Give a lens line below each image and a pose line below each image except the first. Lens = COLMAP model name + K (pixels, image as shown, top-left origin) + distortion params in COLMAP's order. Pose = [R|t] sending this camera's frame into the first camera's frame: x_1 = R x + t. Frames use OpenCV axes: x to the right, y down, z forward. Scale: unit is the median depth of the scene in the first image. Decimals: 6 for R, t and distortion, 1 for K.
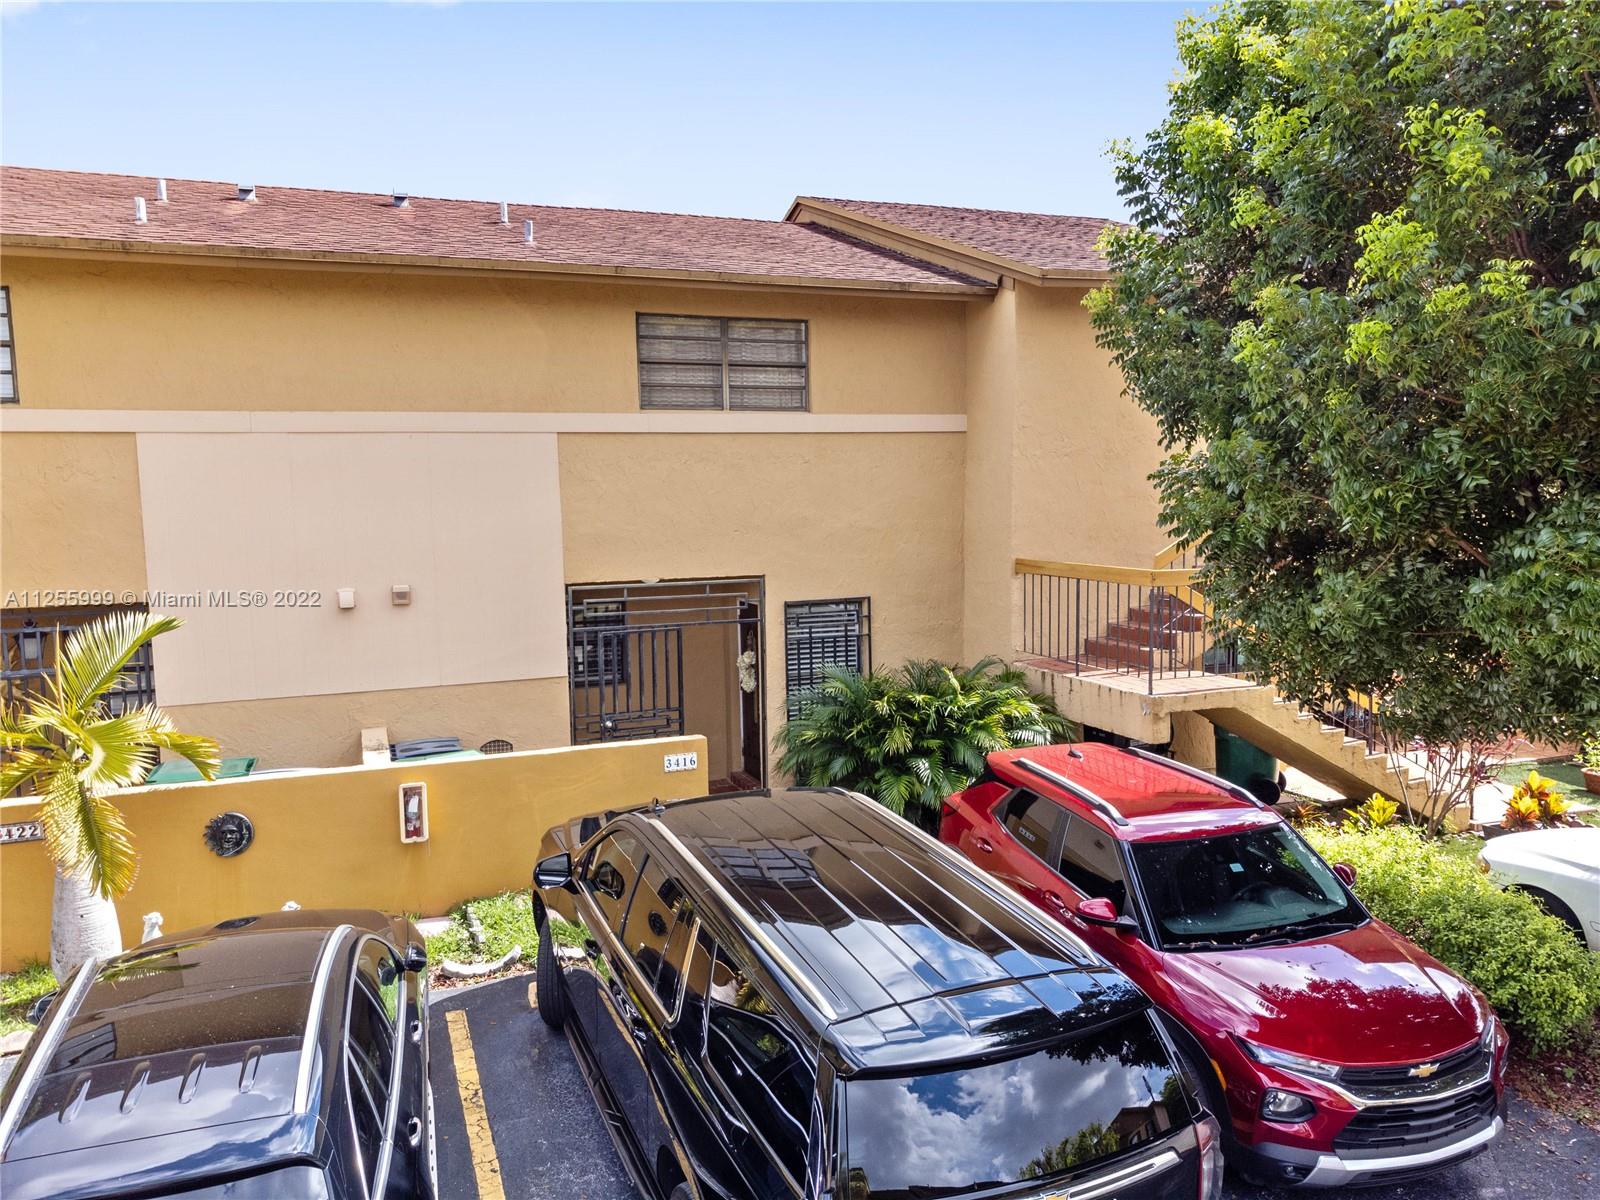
lens RADIAL K [[1186.0, 0, 799.5], [0, 1186.0, 626.3], [0, 0, 1]] dist [0.018985, -0.008084]
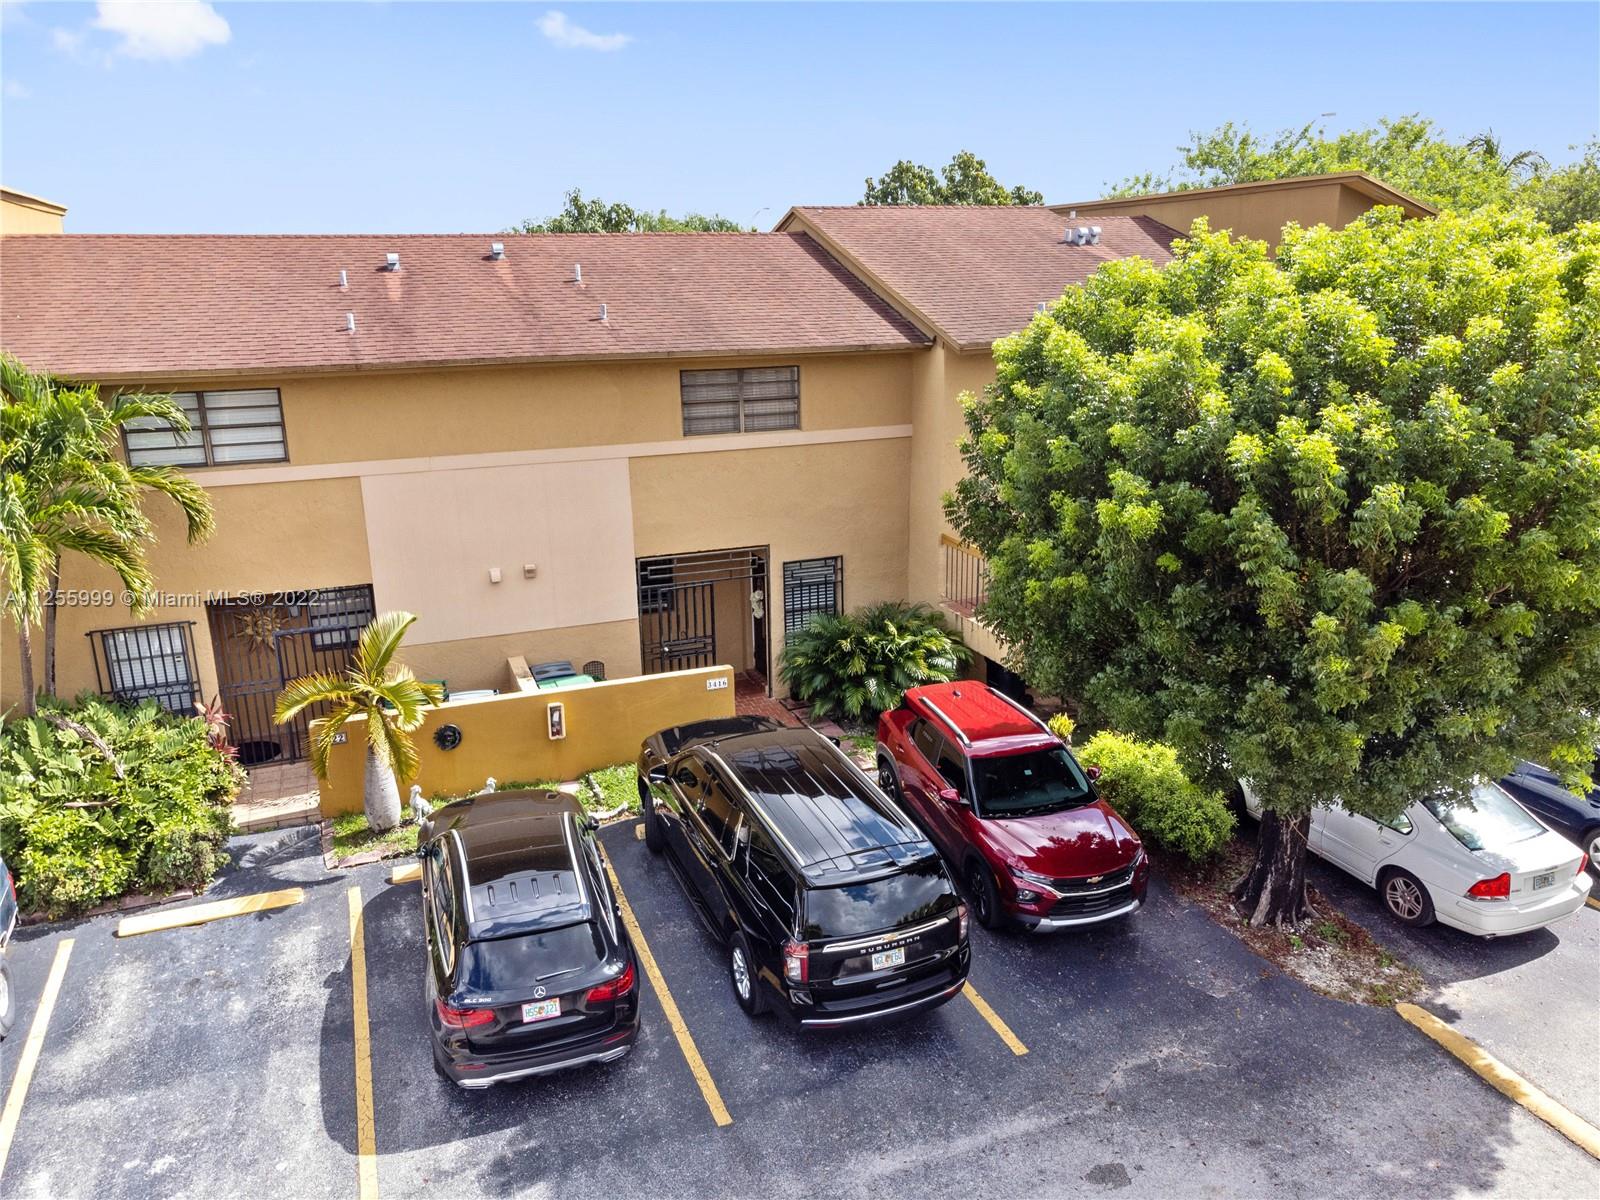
lens RADIAL K [[1186.0, 0, 799.5], [0, 1186.0, 626.3], [0, 0, 1]] dist [0.018985, -0.008084]
pose [[1.000000, 0.000269, 0.000593, 0.007657], [-0.000370, 0.984095, 0.177645, -0.232091], [-0.000536, -0.177645, 0.984095, -0.516136]]
